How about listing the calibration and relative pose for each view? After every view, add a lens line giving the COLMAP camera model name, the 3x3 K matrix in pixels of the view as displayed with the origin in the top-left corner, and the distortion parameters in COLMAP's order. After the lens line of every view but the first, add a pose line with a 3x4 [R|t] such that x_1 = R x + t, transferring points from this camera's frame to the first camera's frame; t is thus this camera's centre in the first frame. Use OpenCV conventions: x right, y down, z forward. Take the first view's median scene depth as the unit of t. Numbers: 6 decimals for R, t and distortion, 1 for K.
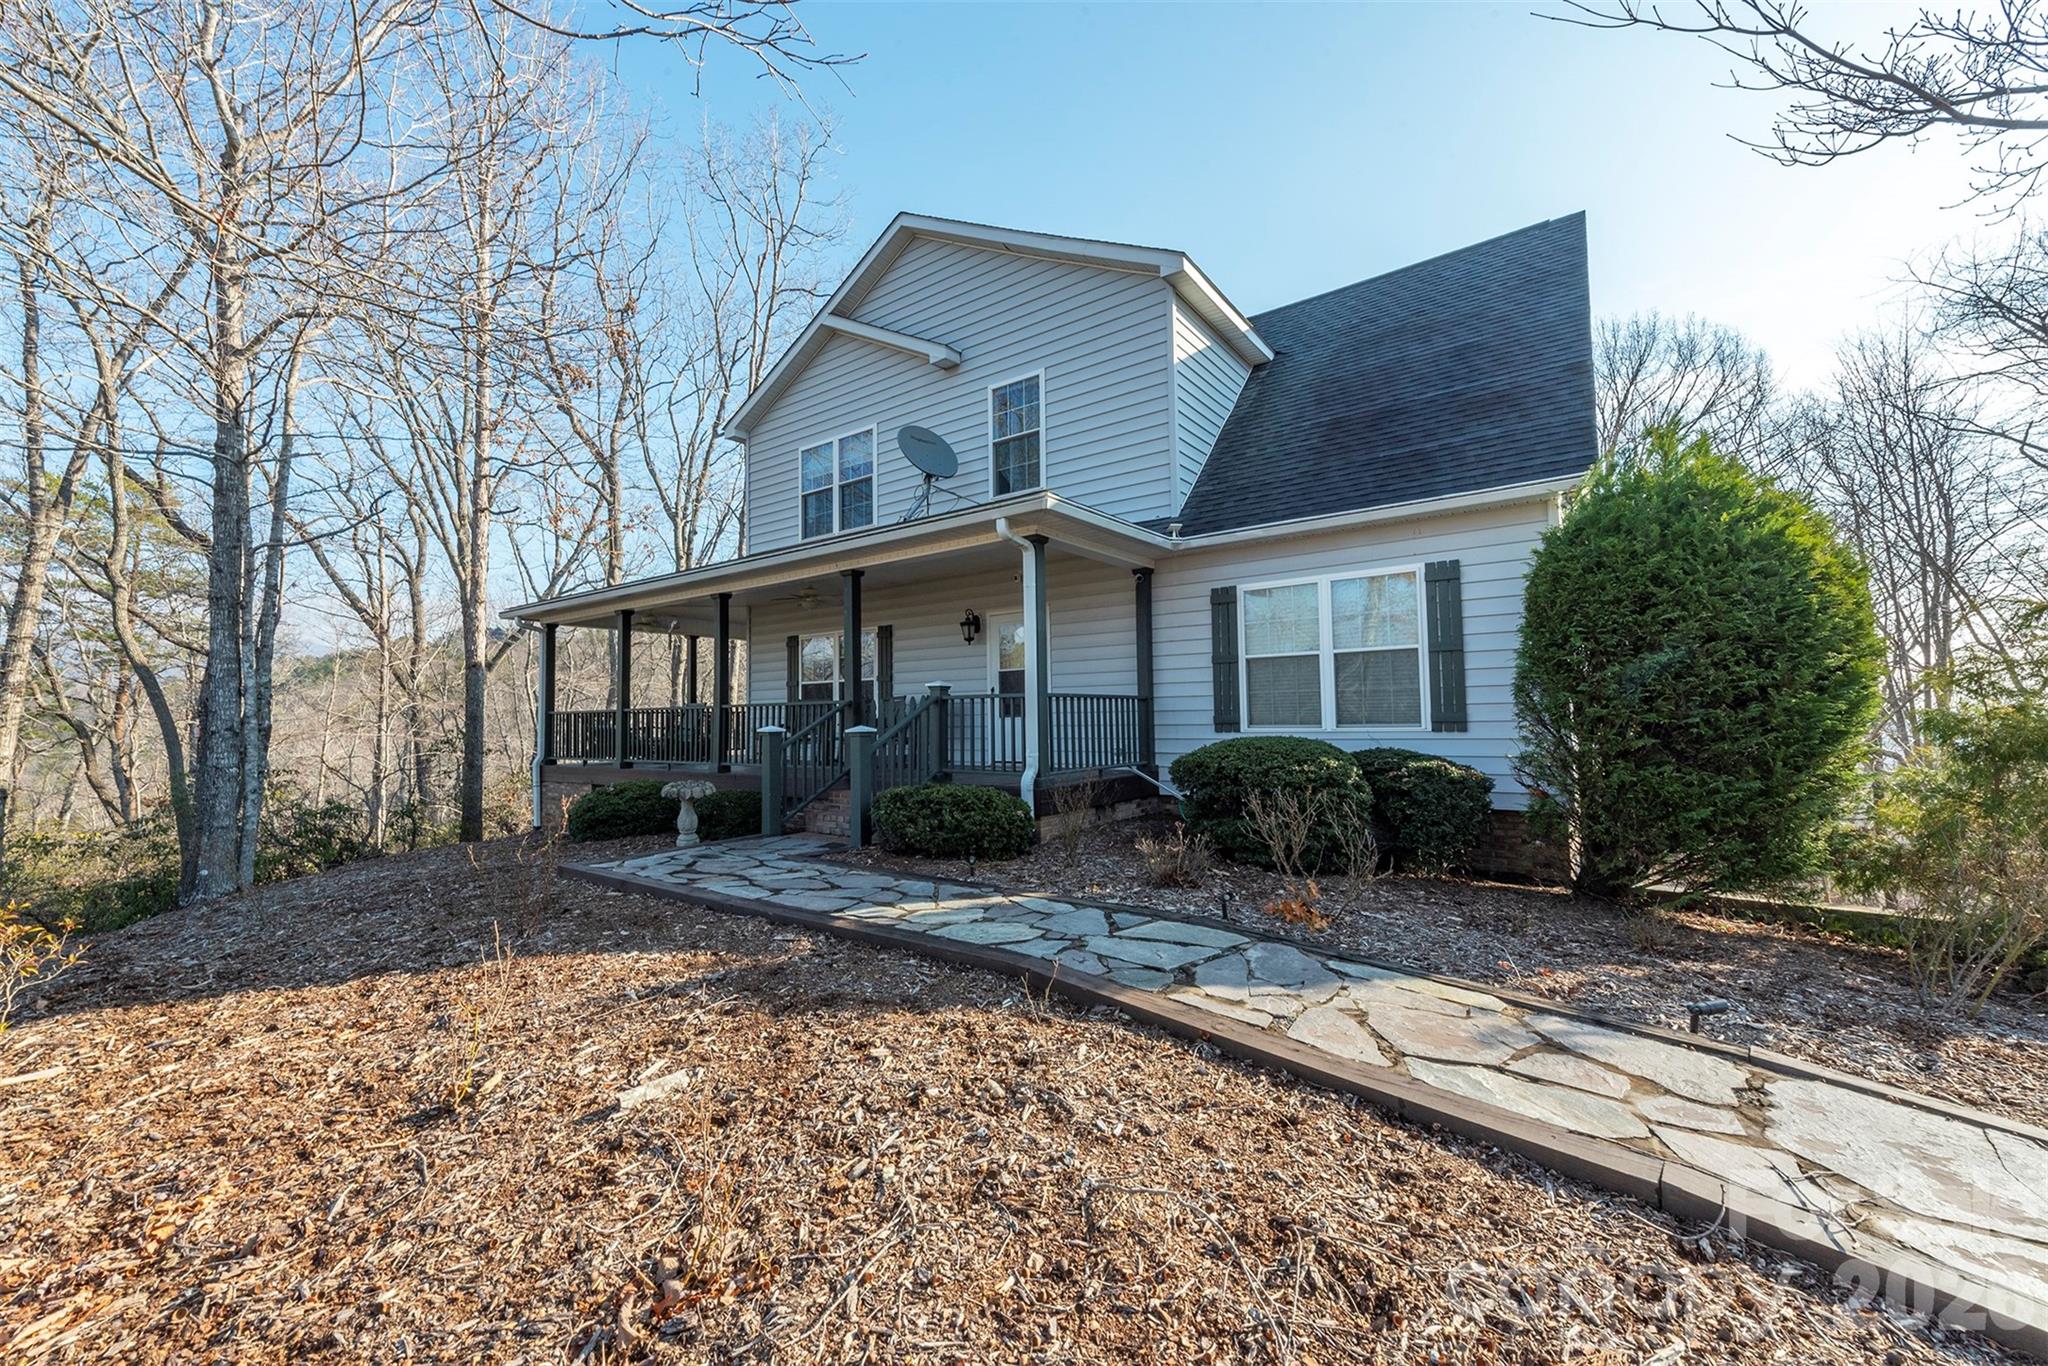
lens RADIAL K [[796.7, 0, 1025.0], [0, 796.7, 687.4], [0, 0, 1]] dist [0.005130, -0.002040]
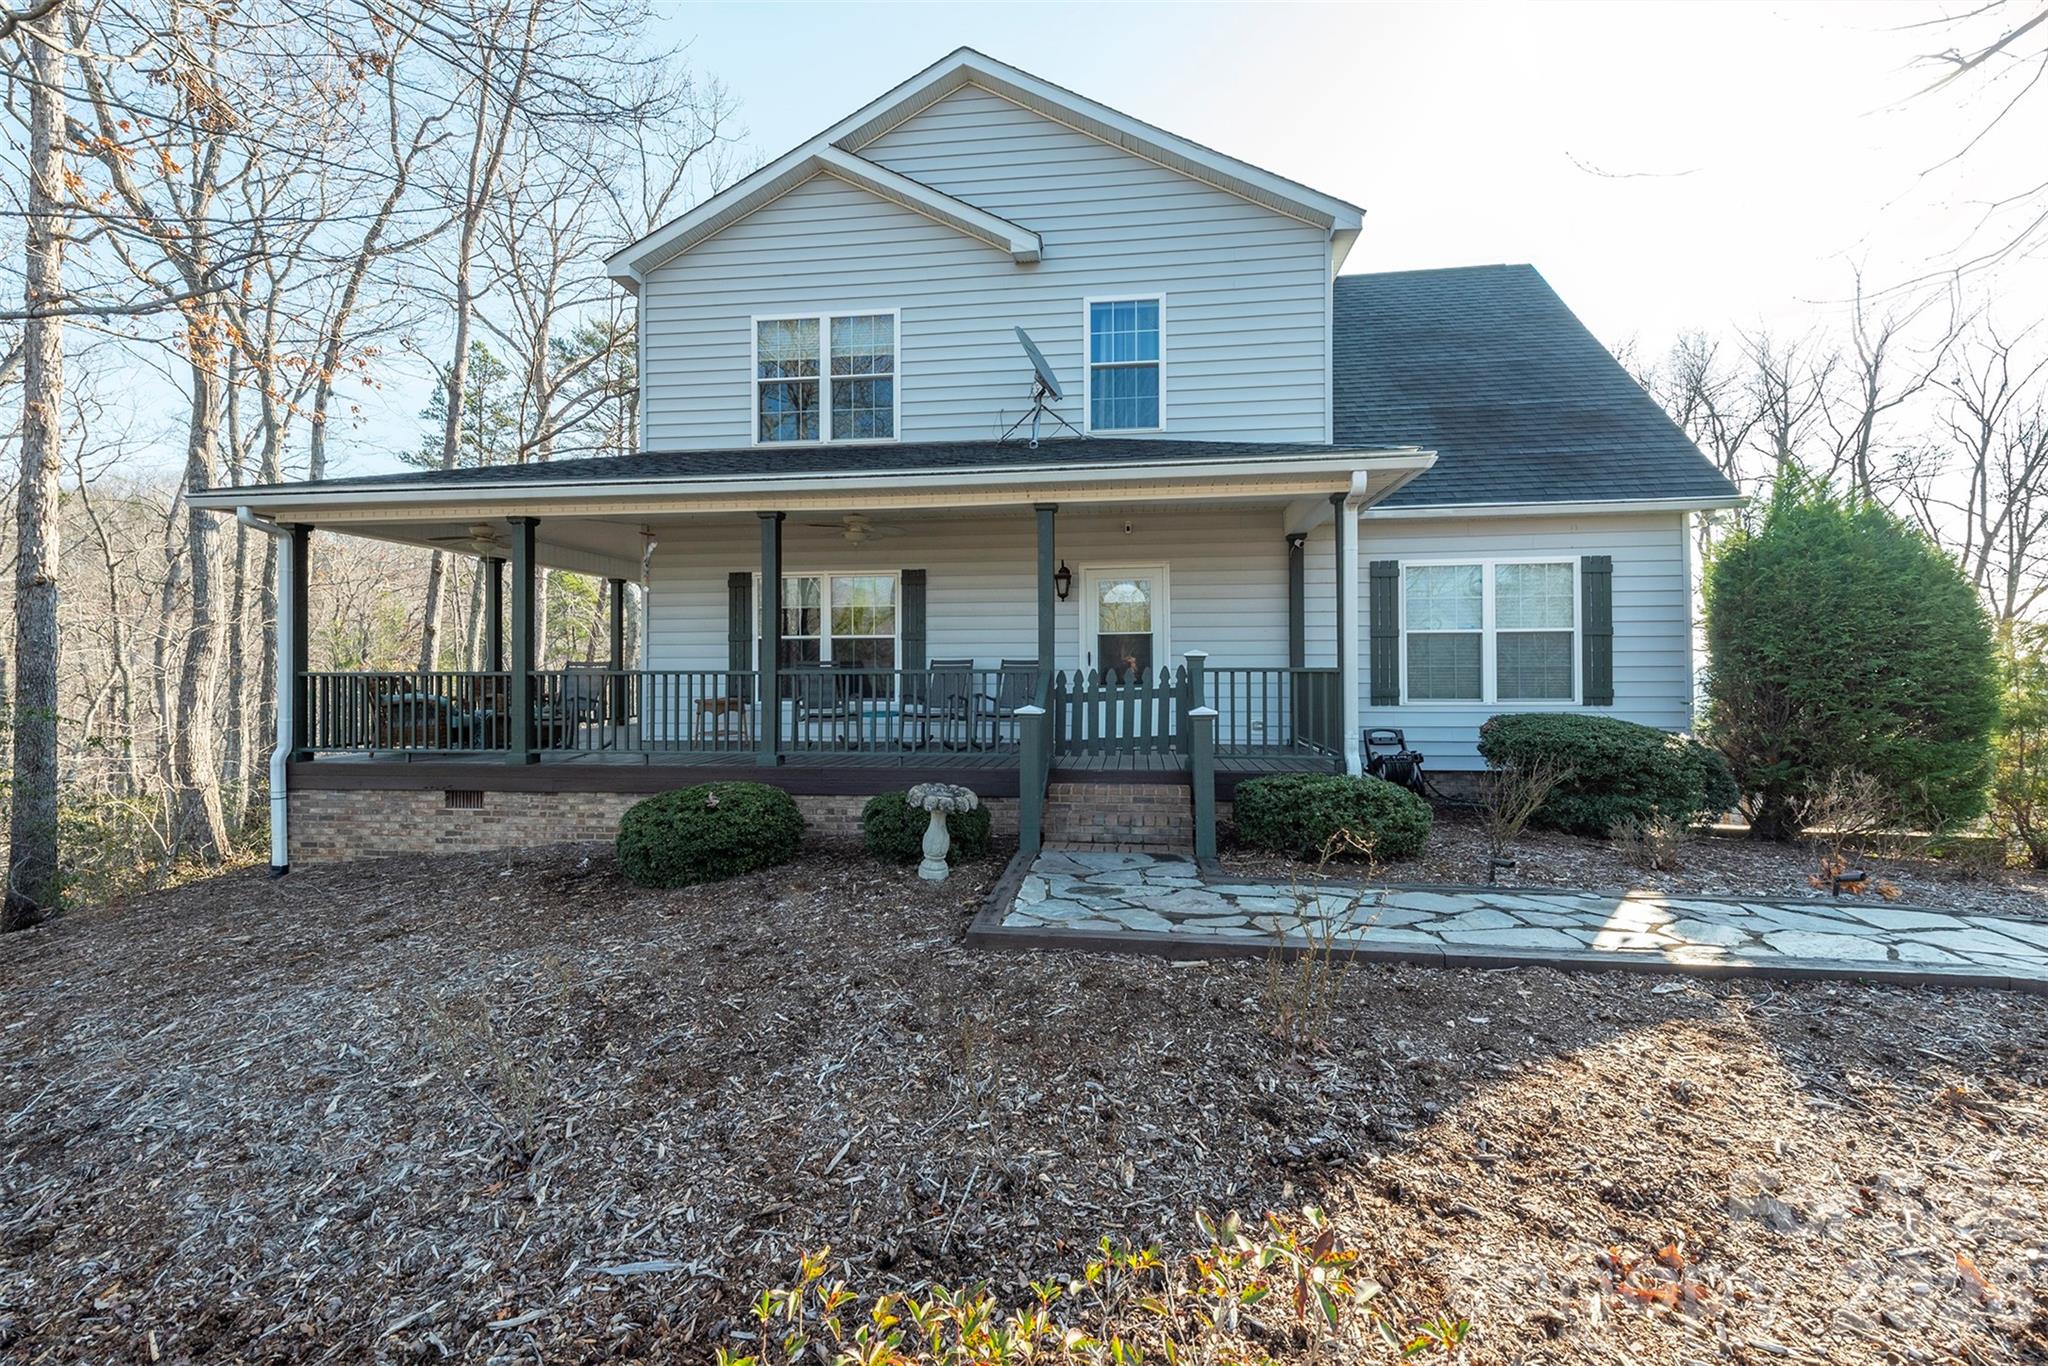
lens RADIAL K [[866.6, 0, 1024.6], [0, 866.6, 676.1], [0, 0, 1]] dist [0.004561, 0.000071]
pose [[0.872372, 0.014982, 0.488613, -0.561345], [-0.027408, 0.999457, 0.018288, 0.008815], [-0.488073, -0.029346, 0.872309, 0.224135]]
